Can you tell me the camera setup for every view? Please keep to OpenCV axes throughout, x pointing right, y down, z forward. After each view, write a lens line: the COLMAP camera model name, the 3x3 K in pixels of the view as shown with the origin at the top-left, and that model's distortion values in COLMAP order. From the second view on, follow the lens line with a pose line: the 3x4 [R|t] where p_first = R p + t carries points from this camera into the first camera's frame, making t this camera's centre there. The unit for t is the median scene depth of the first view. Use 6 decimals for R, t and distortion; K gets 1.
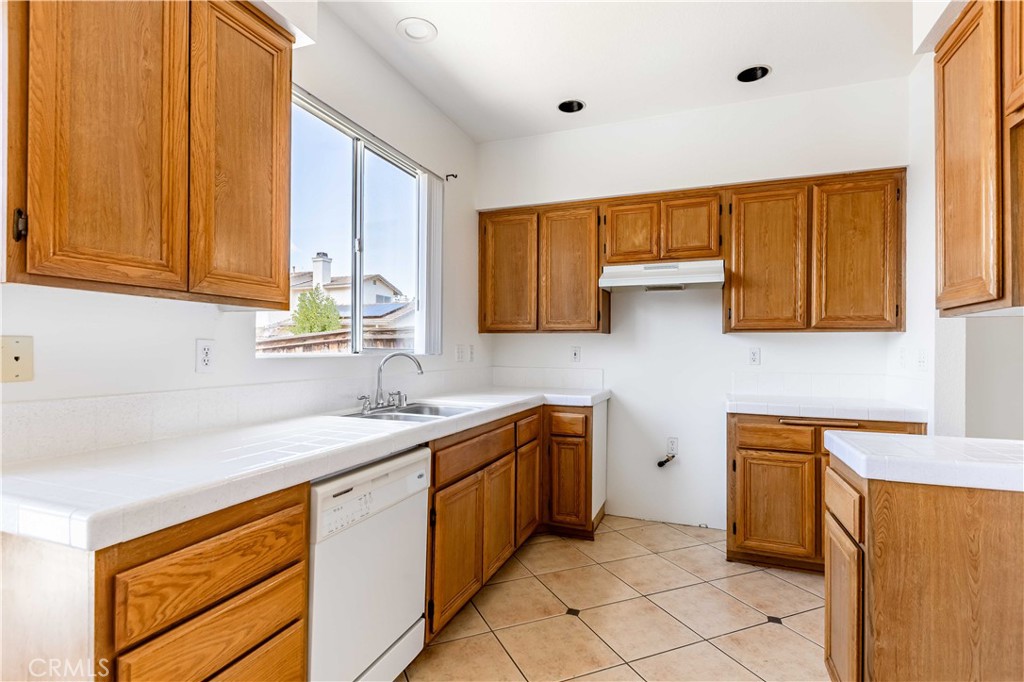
lens RADIAL K [[509.5, 0, 507.5], [0, 509.5, 345.7], [0, 0, 1]] dist [0.019061, -0.000456]
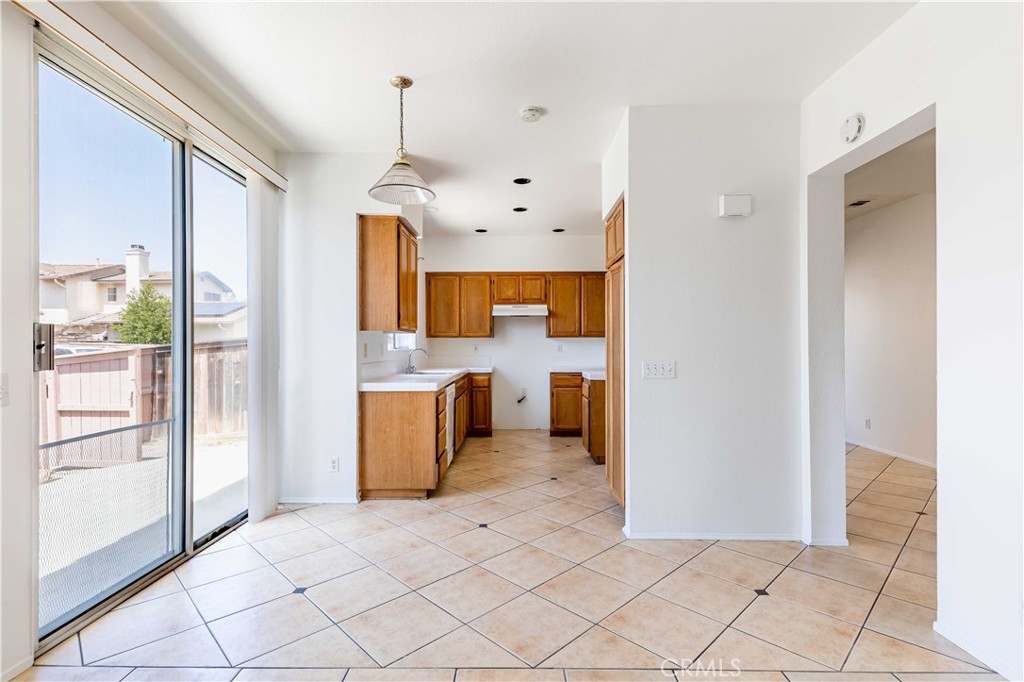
lens RADIAL K [[509.5, 0, 514.1], [0, 509.5, 343.5], [0, 0, 1]] dist [0.019061, -0.000456]
pose [[0.929196, -0.008668, 0.369485, -0.525830], [0.007195, 0.999960, 0.005366, -0.013035], [-0.369517, -0.002327, 0.929221, -0.995373]]
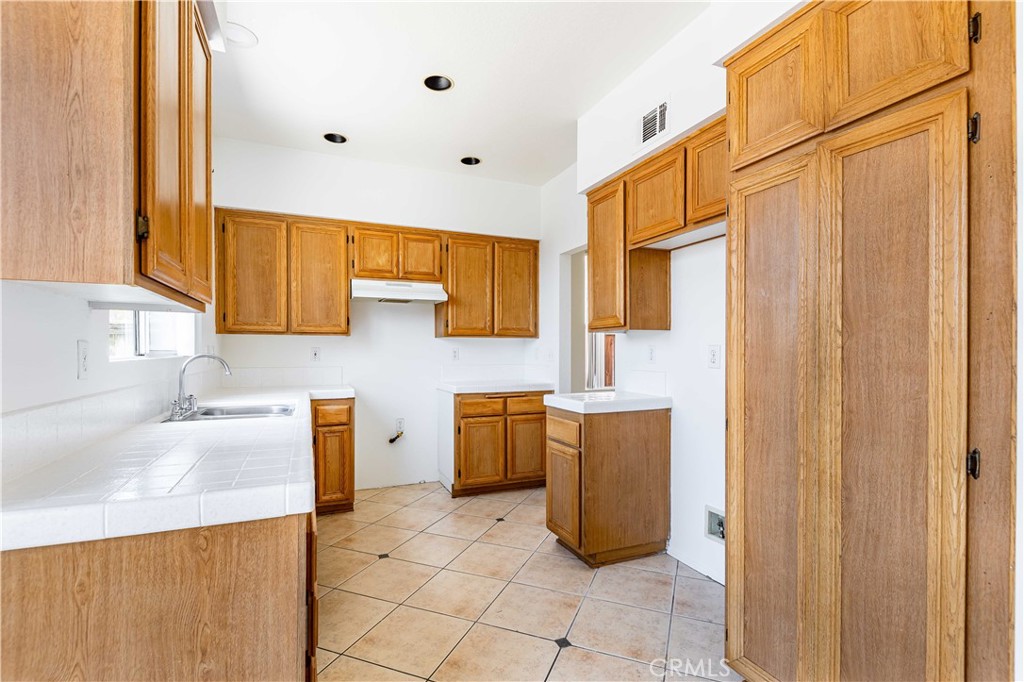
lens RADIAL K [[483.1, 0, 510.2], [0, 483.1, 353.0], [0, 0, 1]] dist [0.014110, -0.000320]
pose [[0.707396, -0.010597, 0.706738, -0.369873], [0.000088, 0.999889, 0.014905, -0.002099], [-0.706817, -0.010482, 0.707319, -0.051305]]
